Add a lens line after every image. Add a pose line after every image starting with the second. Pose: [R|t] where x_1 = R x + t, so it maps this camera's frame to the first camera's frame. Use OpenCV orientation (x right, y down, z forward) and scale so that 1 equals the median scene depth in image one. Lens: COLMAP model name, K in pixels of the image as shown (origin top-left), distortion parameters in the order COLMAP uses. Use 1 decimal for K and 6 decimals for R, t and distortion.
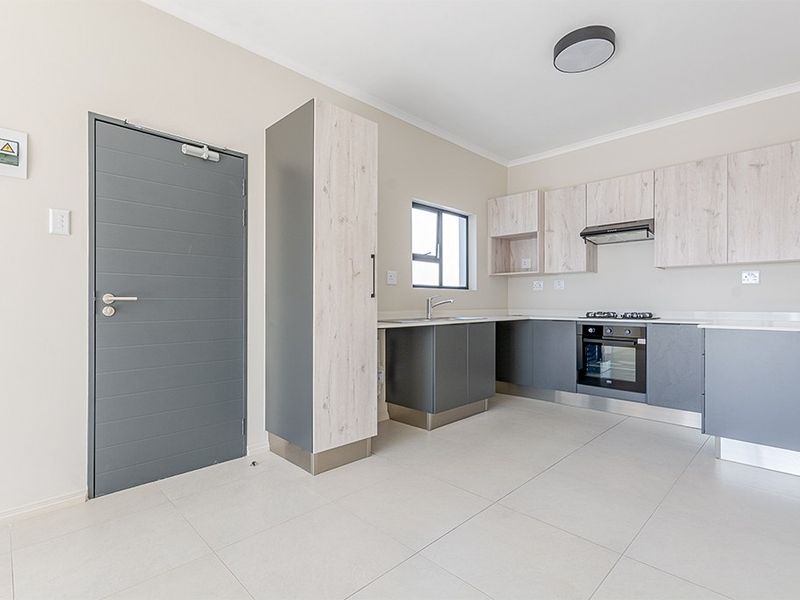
lens RADIAL K [[399.0, 0, 393.6], [0, 399.0, 299.9], [0, 0, 1]] dist [0.000065, 0.000064]
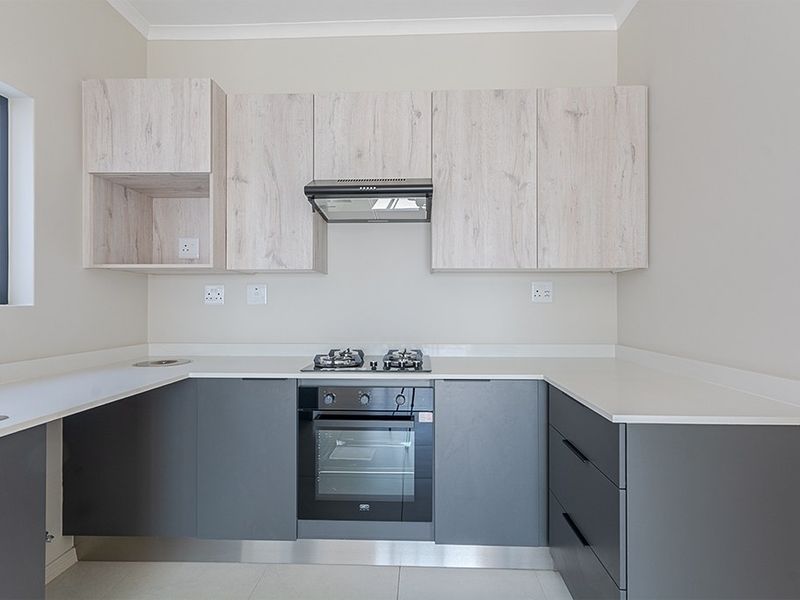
lens RADIAL K [[392.7, 0, 400.0], [0, 392.7, 300.0], [0, 0, 1]] dist [0.018421, 0.000357]
pose [[0.725910, 0.006233, 0.687761, 0.250531], [-0.004347, 0.999981, -0.004474, -0.036807], [-0.687776, 0.000258, 0.725923, 0.632738]]
